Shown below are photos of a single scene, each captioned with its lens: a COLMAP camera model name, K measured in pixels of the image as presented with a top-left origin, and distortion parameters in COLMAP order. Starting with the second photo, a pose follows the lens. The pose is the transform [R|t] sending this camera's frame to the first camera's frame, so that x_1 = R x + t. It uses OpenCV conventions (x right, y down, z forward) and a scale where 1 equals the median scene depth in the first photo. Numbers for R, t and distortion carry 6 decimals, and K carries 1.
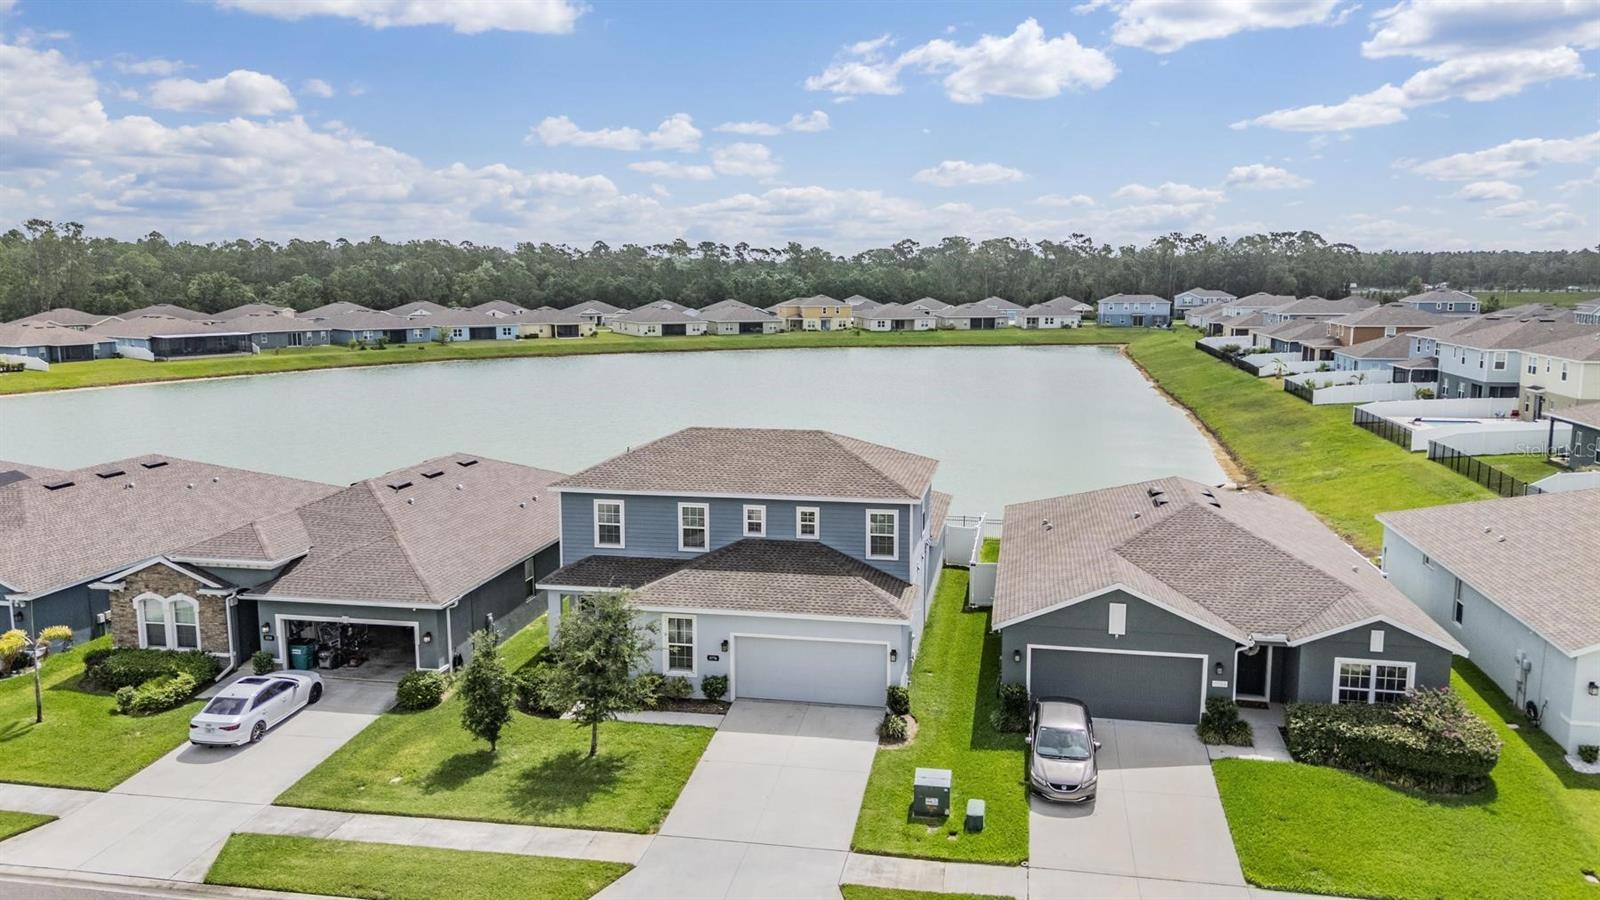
lens RADIAL K [[1172.0, 0, 800.0], [0, 1172.0, 450.0], [0, 0, 1]] dist [0.073142, -0.064014]
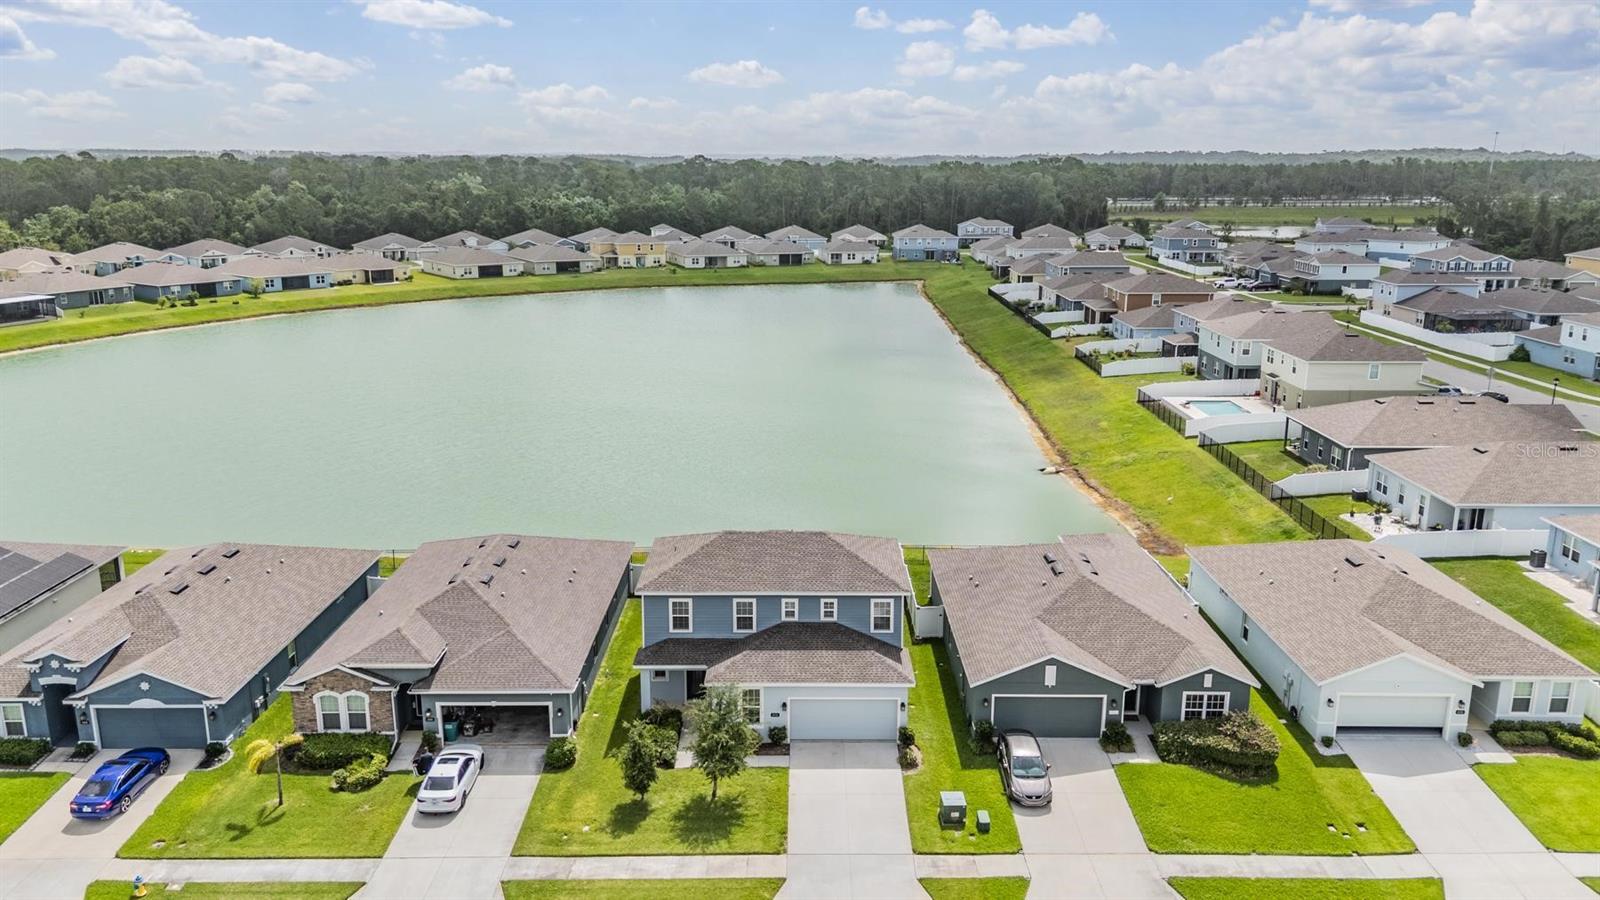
lens RADIAL K [[1175.7, 0, 800.0], [0, 1175.7, 450.0], [0, 0, 1]] dist [0.090549, -0.112018]
pose [[0.981646, -0.041119, 0.186226, -0.286981], [0.023765, 0.995243, 0.094482, -0.266870], [-0.189225, -0.088323, 0.977953, -0.363931]]
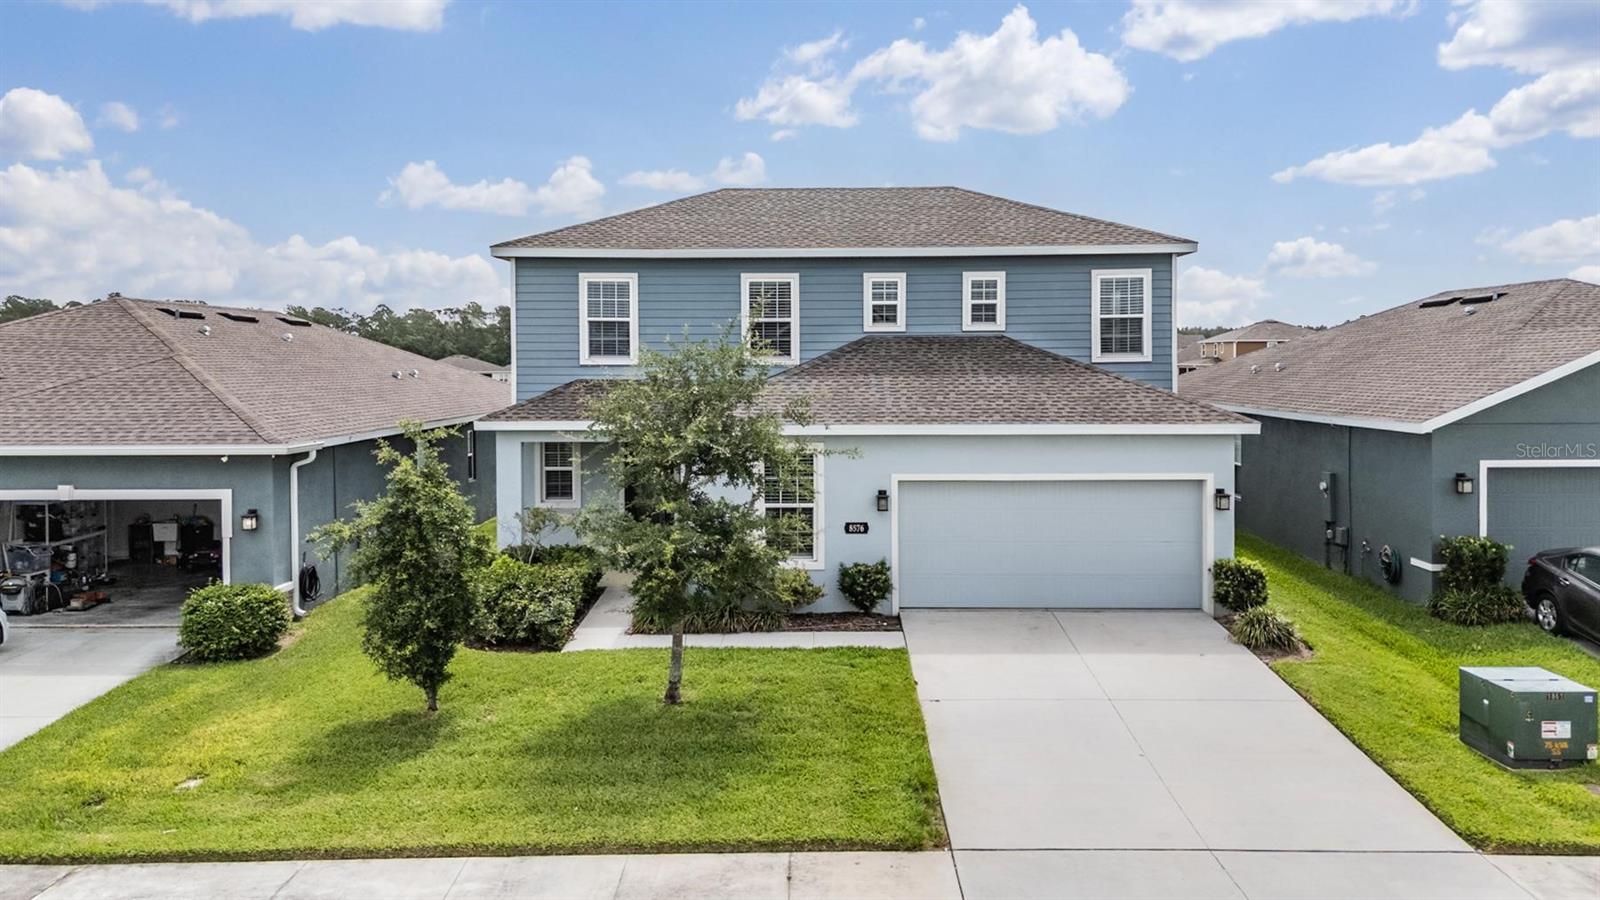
lens RADIAL K [[1190.8, 0, 797.4], [0, 1190.8, 392.5], [0, 0, 1]] dist [0.088098, -0.099622]
pose [[0.984681, -0.005710, 0.174270, -0.181781], [0.027952, 0.991707, -0.125445, 0.176173], [-0.172108, 0.128394, 0.976675, 0.475468]]
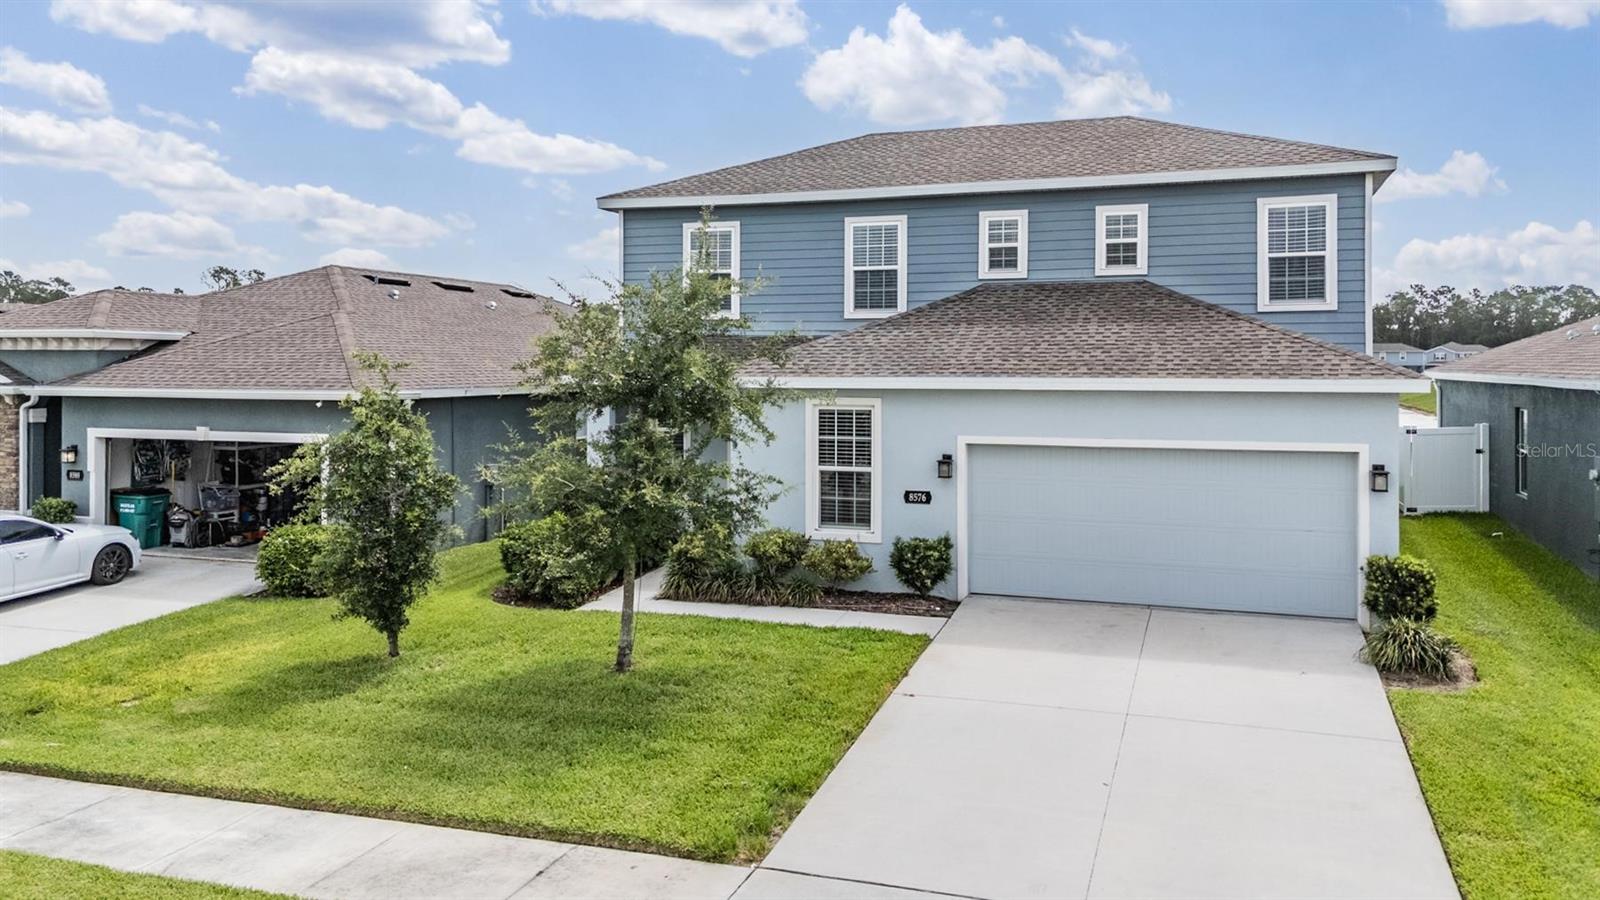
lens RADIAL K [[1201.7, 0, 796.5], [0, 1201.7, 372.8], [0, 0, 1]] dist [0.061387, -0.043066]
pose [[0.989293, 0.005134, -0.145855, -0.051656], [-0.025941, 0.989652, -0.141121, 0.188611], [0.143621, 0.143393, 0.979189, 0.525254]]
